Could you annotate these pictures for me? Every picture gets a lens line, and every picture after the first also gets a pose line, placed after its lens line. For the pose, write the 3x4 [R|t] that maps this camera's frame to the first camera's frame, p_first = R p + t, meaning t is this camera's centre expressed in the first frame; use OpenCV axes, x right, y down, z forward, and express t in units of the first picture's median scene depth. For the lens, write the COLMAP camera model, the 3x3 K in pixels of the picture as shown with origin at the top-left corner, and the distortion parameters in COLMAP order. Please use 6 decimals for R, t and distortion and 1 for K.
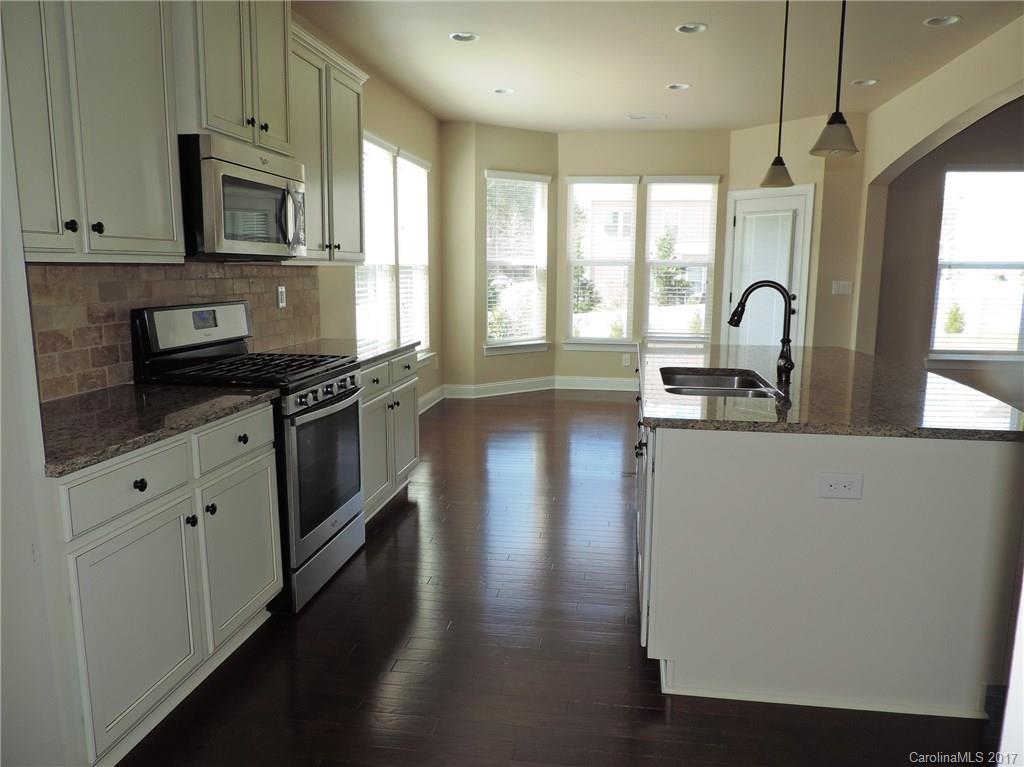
lens RADIAL K [[729.7, 0, 512.0], [0, 729.7, 383.5], [0, 0, 1]] dist [-0.018355, 0.005631]
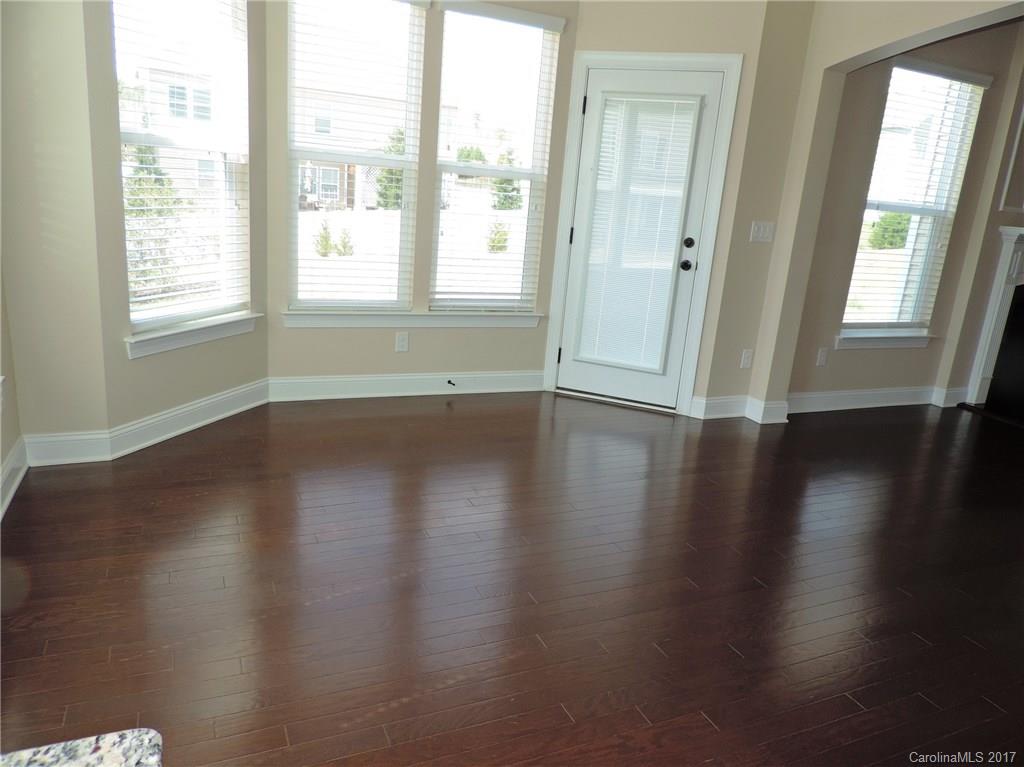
lens RADIAL K [[729.7, 0, 512.0], [0, 729.7, 383.5], [0, 0, 1]] dist [-0.018355, 0.005631]
pose [[0.830486, -0.085000, 0.550517, -0.086818], [0.011676, 0.990728, 0.135356, -0.079676], [-0.556918, -0.105984, 0.823778, 0.522018]]
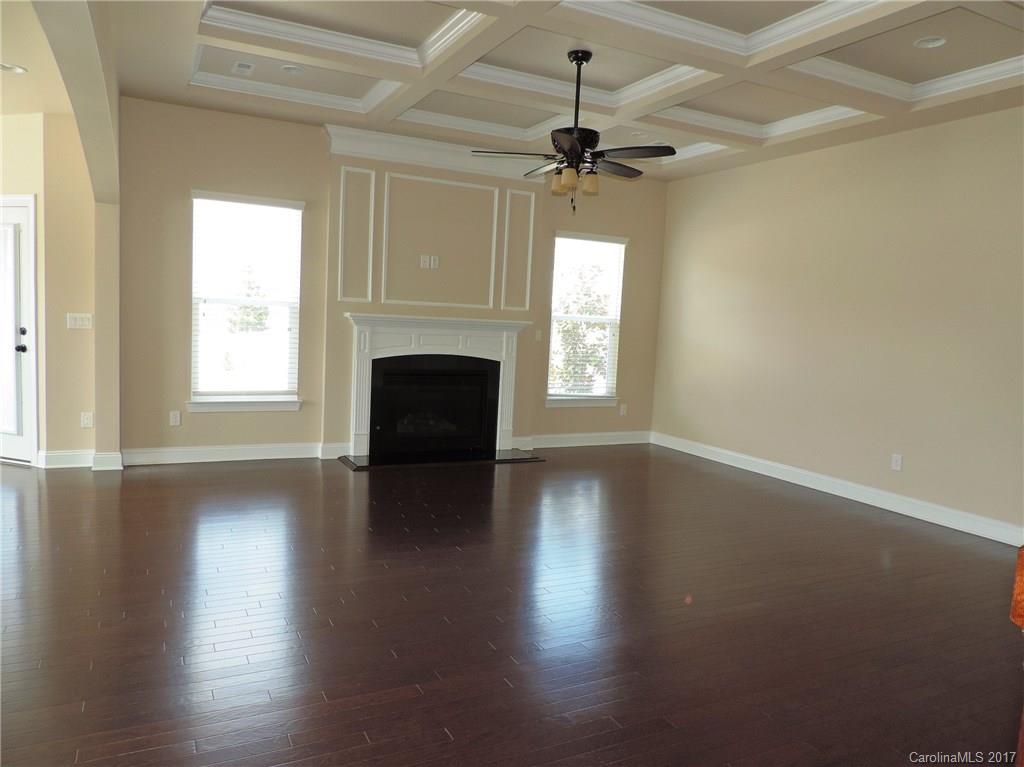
lens RADIAL K [[729.7, 0, 512.0], [0, 729.7, 383.5], [0, 0, 1]] dist [-0.018355, 0.005631]
pose [[0.810034, -0.022518, 0.585950, 0.331289], [0.050194, 0.998257, -0.031026, -0.007008], [-0.584230, 0.054543, 0.809753, 0.024508]]
